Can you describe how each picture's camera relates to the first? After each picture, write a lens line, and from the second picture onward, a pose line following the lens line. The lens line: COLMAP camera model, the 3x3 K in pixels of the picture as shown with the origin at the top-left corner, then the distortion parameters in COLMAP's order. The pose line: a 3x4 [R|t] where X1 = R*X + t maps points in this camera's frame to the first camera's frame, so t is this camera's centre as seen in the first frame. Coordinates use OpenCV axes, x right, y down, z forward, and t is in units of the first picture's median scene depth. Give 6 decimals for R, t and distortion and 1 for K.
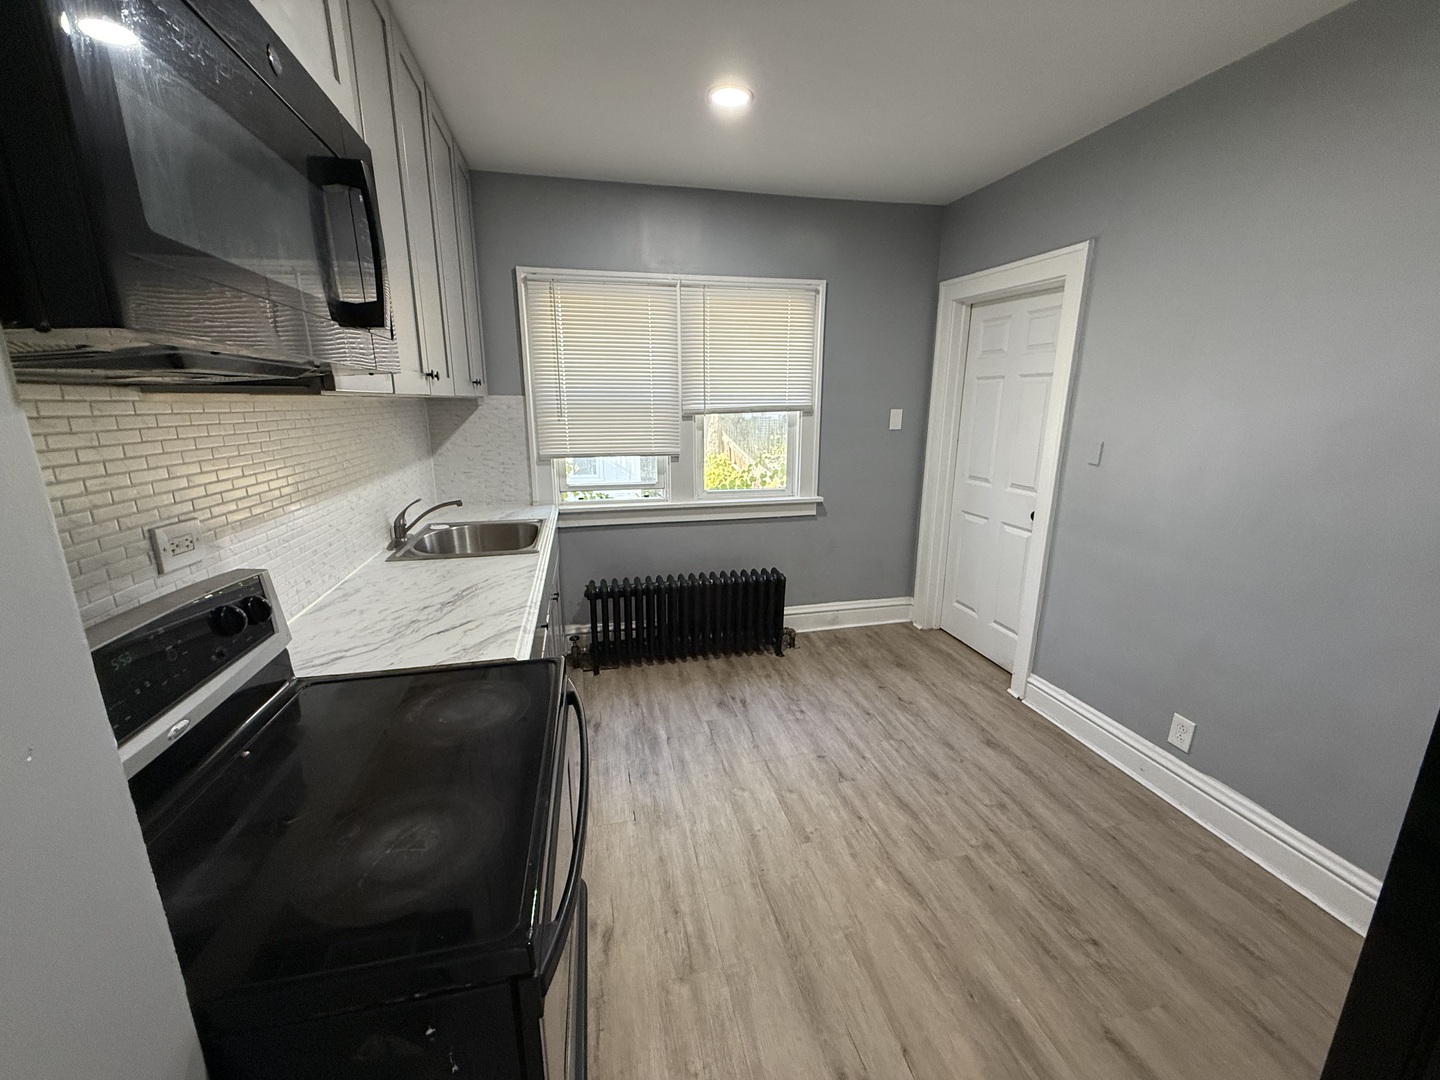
lens RADIAL K [[573.3, 0, 717.0], [0, 573.3, 536.5], [0, 0, 1]] dist [0.000869, 0.000069]
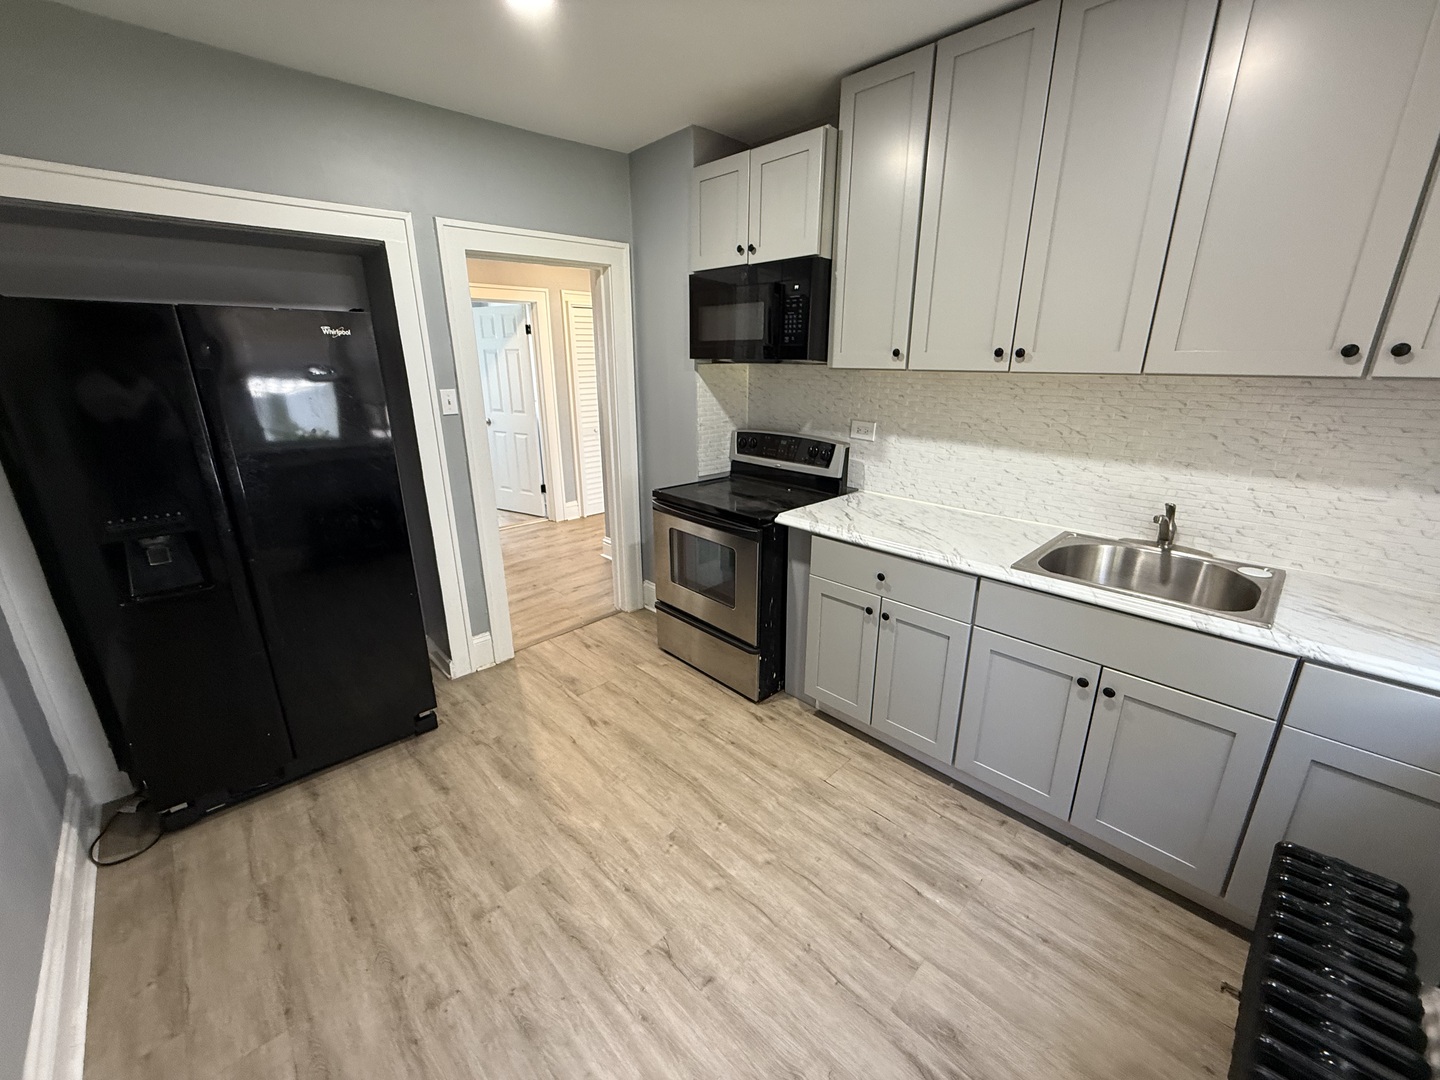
lens RADIAL K [[573.3, 0, 717.0], [0, 573.3, 536.5], [0, 0, 1]] dist [0.000869, 0.000069]
pose [[-0.856531, 0.157611, -0.491441, 0.502105], [-0.118518, 0.866709, 0.484529, -0.404626], [0.502303, 0.473258, -0.723684, 1.536340]]
